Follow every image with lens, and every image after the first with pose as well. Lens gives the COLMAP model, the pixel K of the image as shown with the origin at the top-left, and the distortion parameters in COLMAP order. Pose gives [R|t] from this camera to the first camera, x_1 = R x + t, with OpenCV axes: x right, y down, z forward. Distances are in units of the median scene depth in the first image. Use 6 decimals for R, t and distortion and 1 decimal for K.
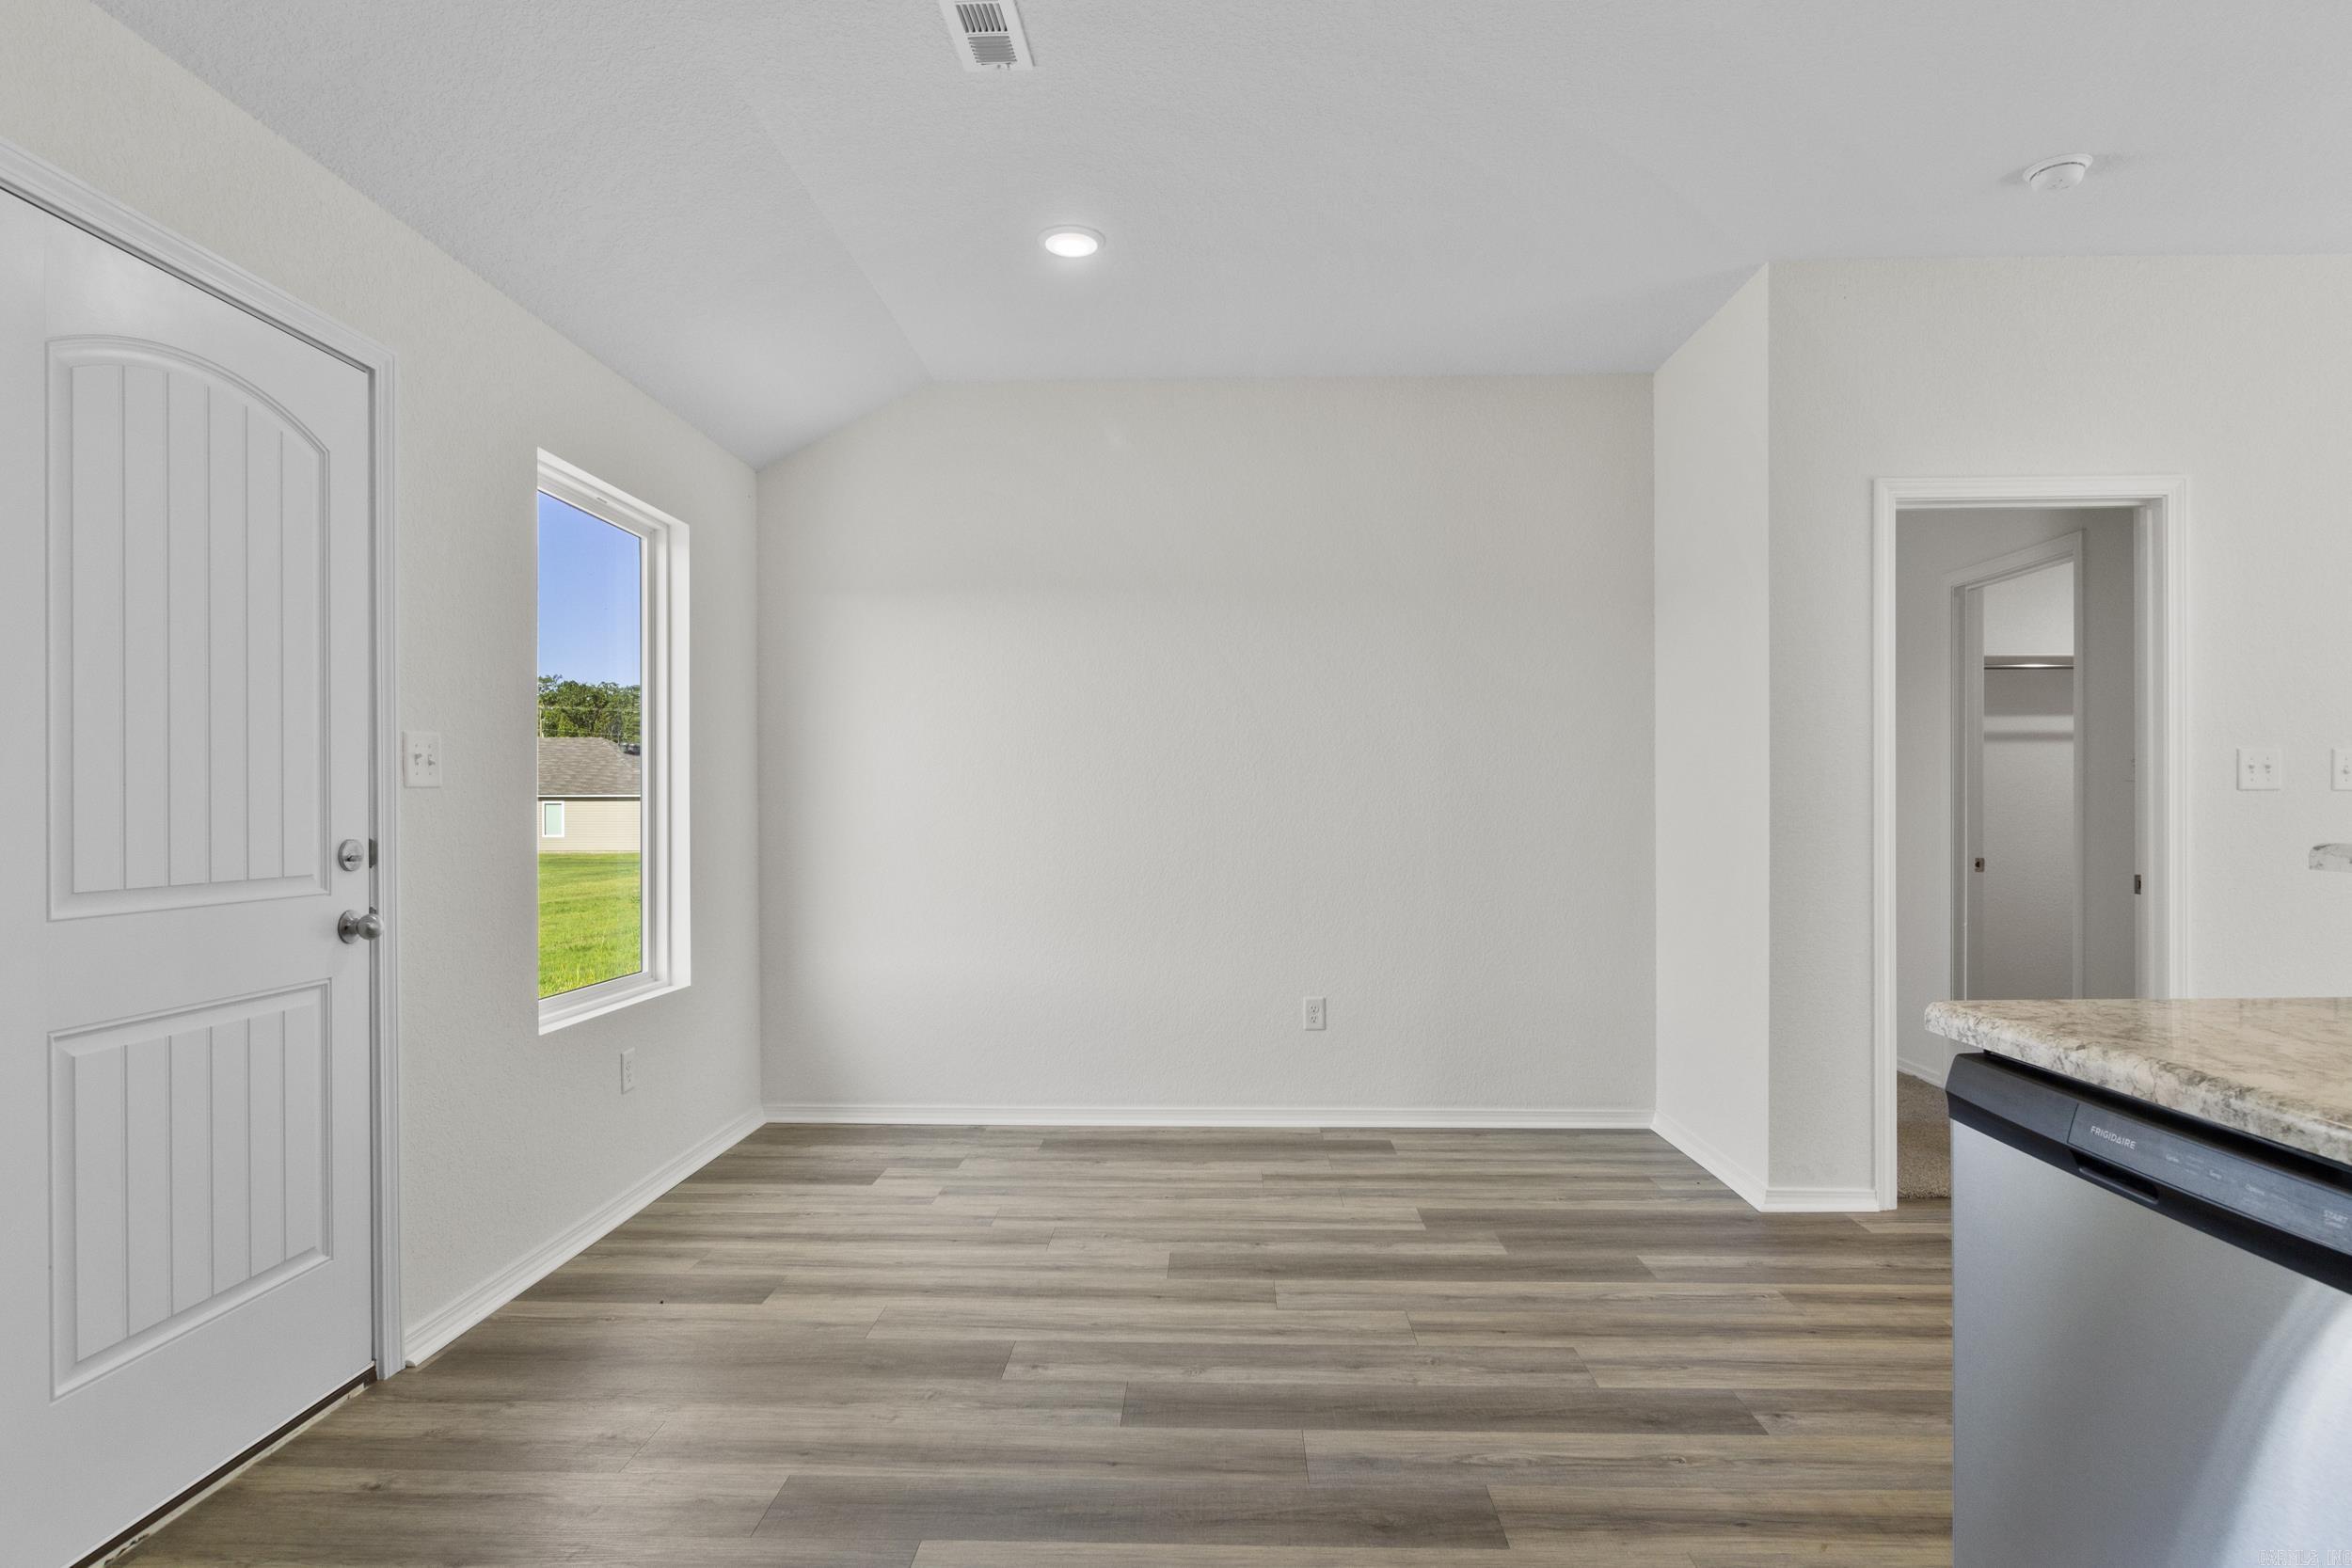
lens RADIAL K [[1233.7, 0, 1191.4], [0, 1233.7, 804.5], [0, 0, 1]] dist [-0.003166, -0.000288]
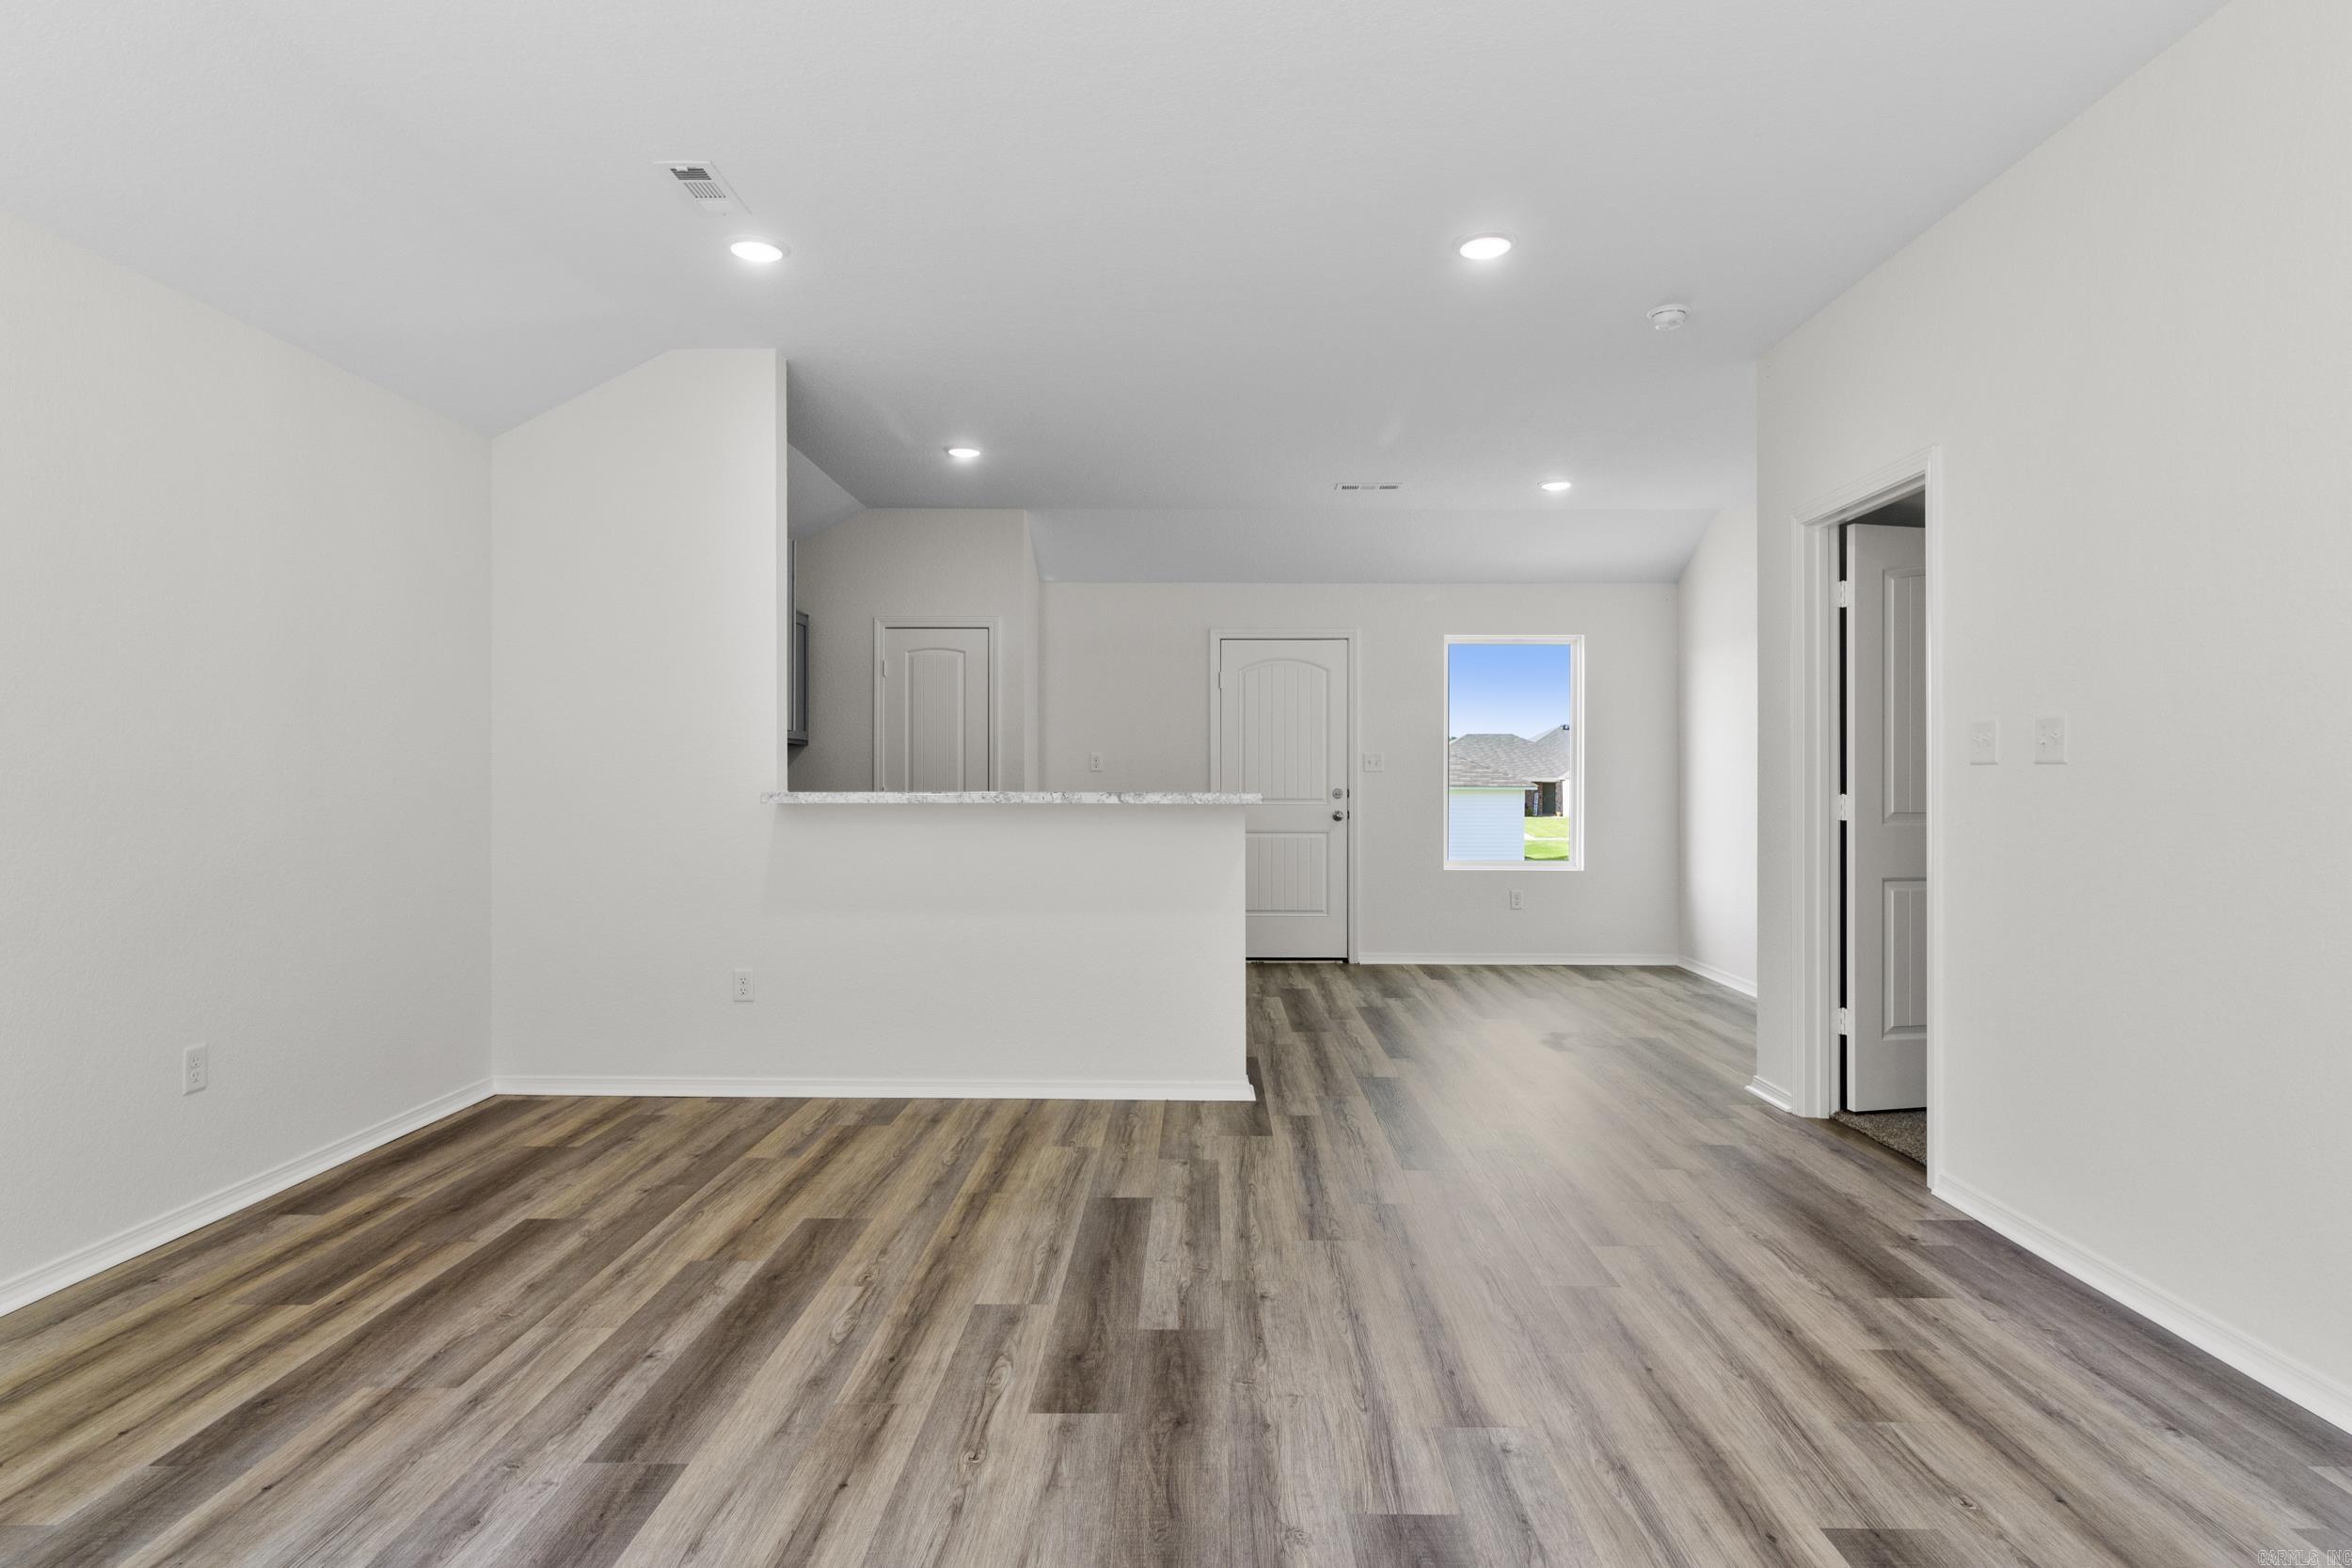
lens RADIAL K [[1284.3, 0, 1186.1], [0, 1284.3, 773.0], [0, 0, 1]] dist [0.003850, -0.000885]
pose [[0.016238, -0.002989, -0.999864, 2.076271], [-0.001880, 0.999994, -0.003020, -0.000742], [0.999866, 0.001929, 0.016232, 0.434662]]
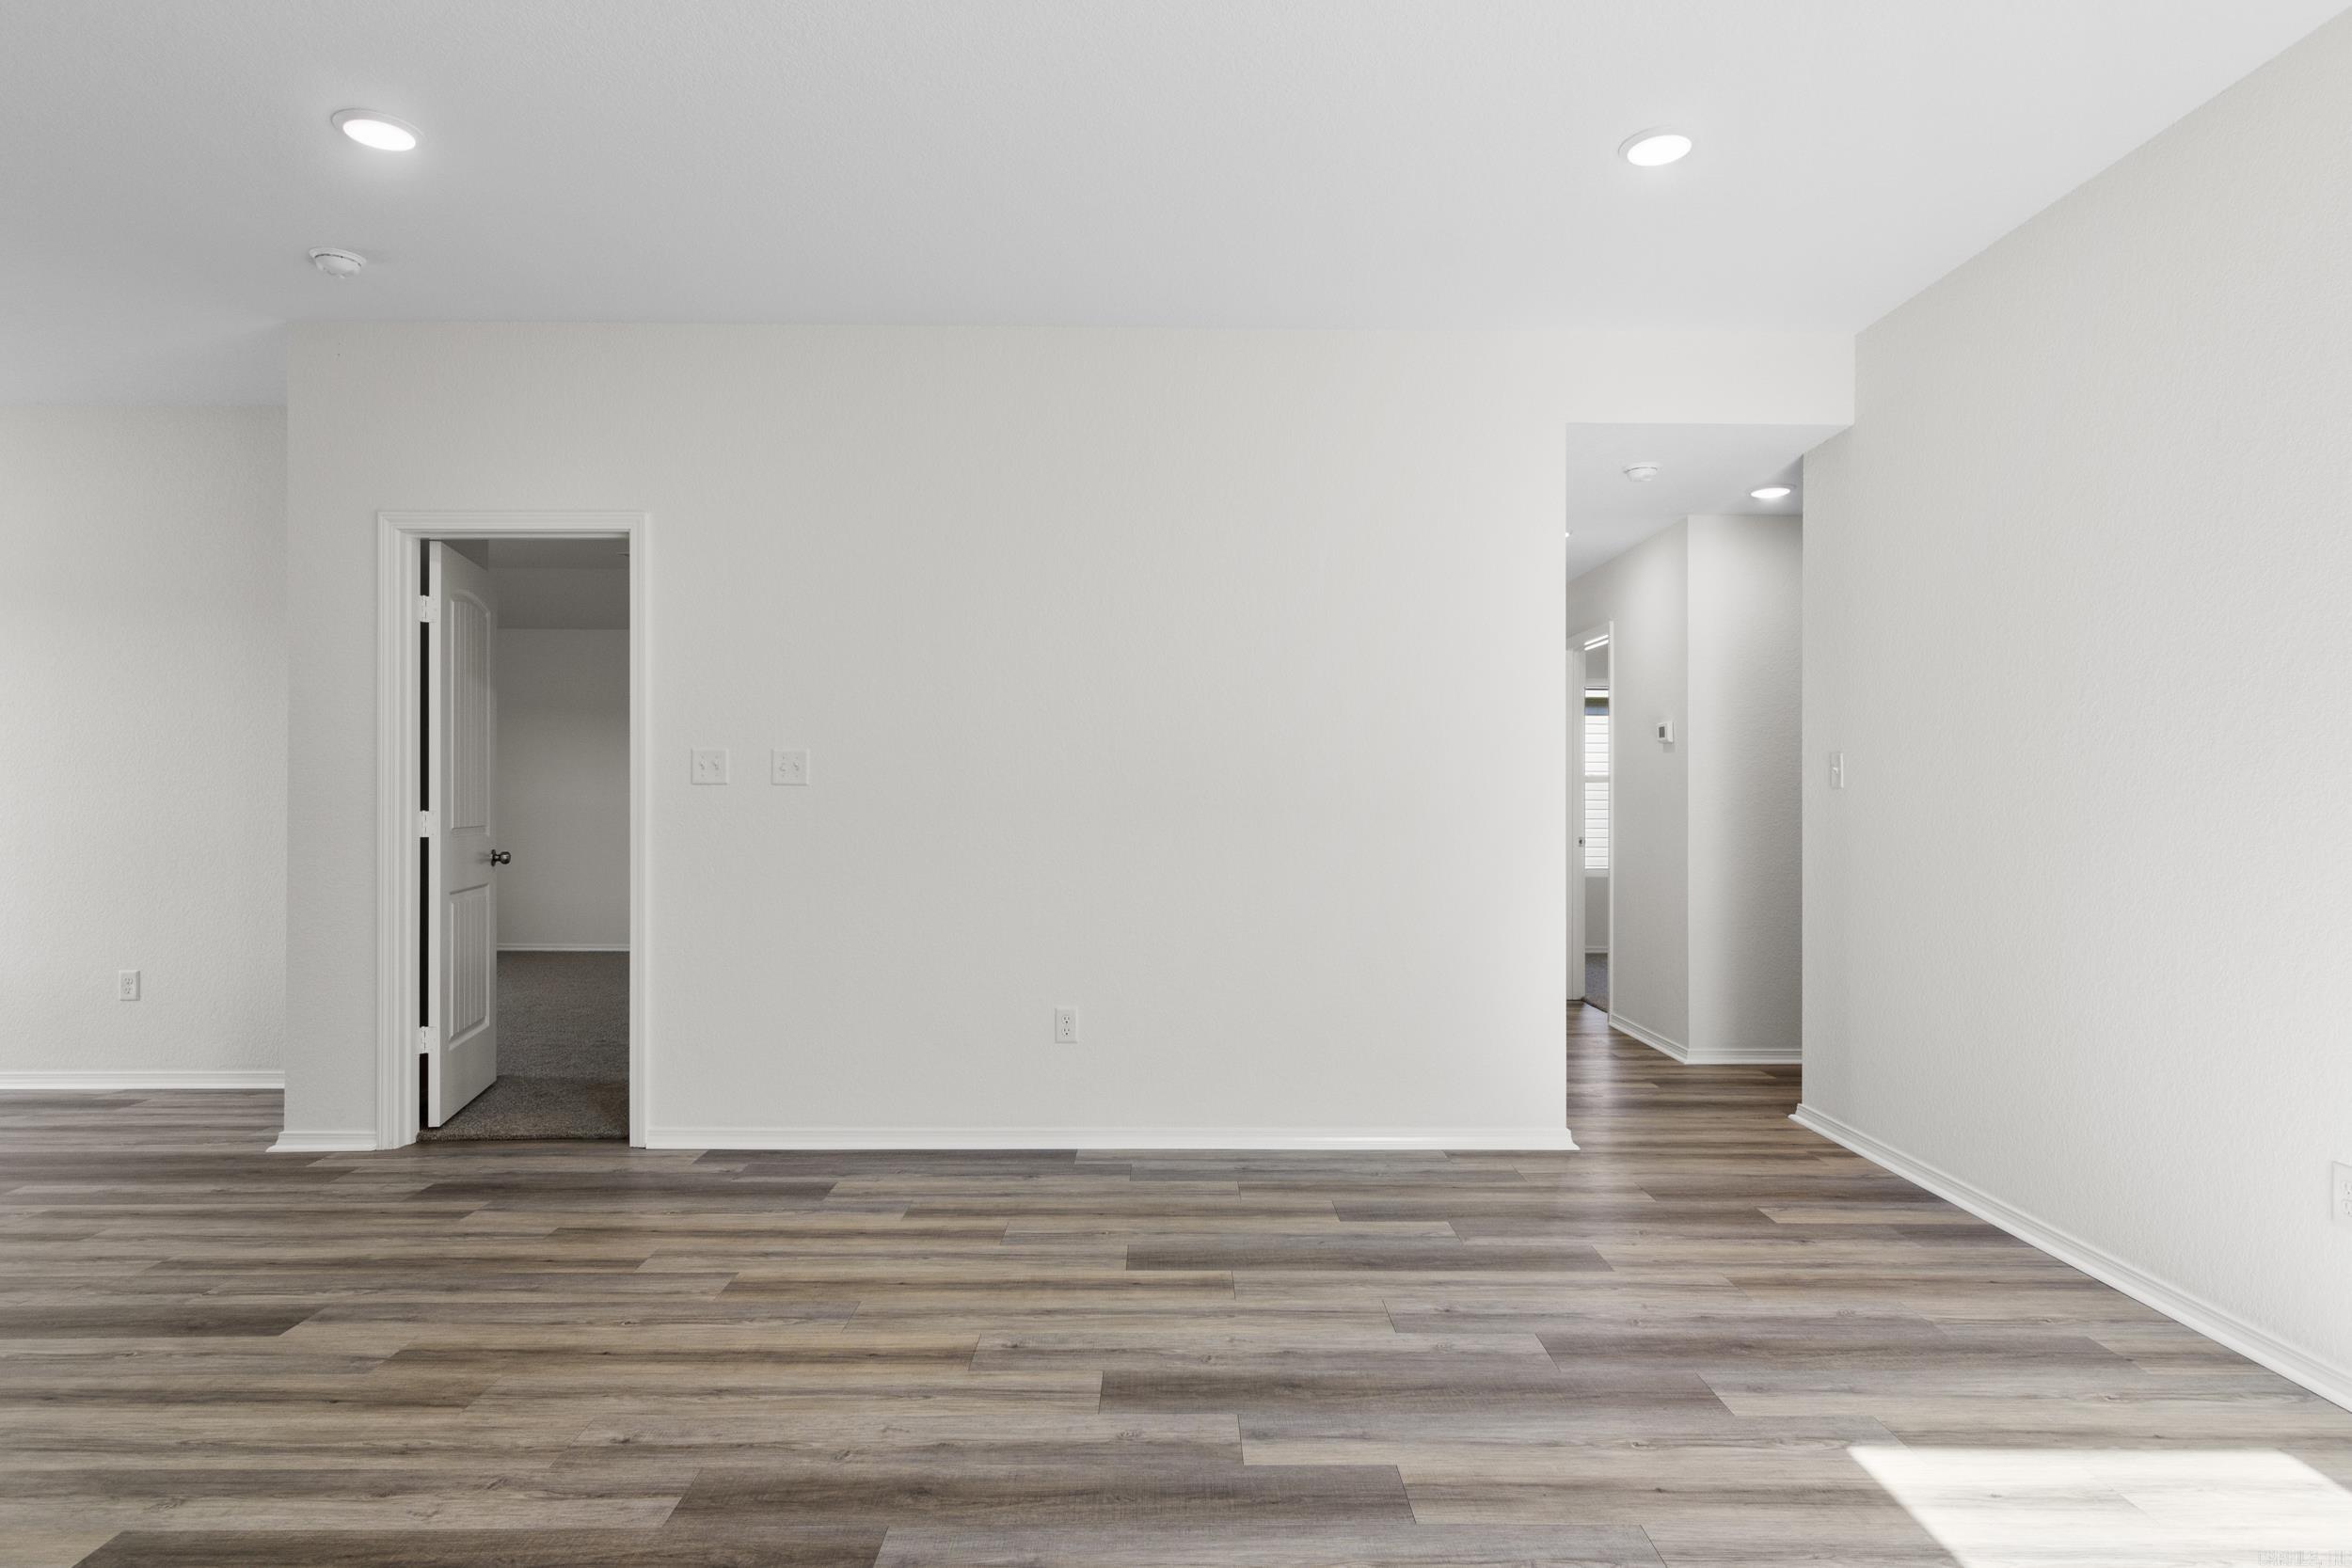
lens RADIAL K [[1284.3, 0, 1191.3], [0, 1284.3, 770.8], [0, 0, 1]] dist [0.003850, -0.000885]
pose [[0.998893, 0.005259, 0.046741, 1.438071], [-0.004362, 0.999805, -0.019284, -0.002408], [-0.046833, 0.019059, 0.998721, -0.266188]]
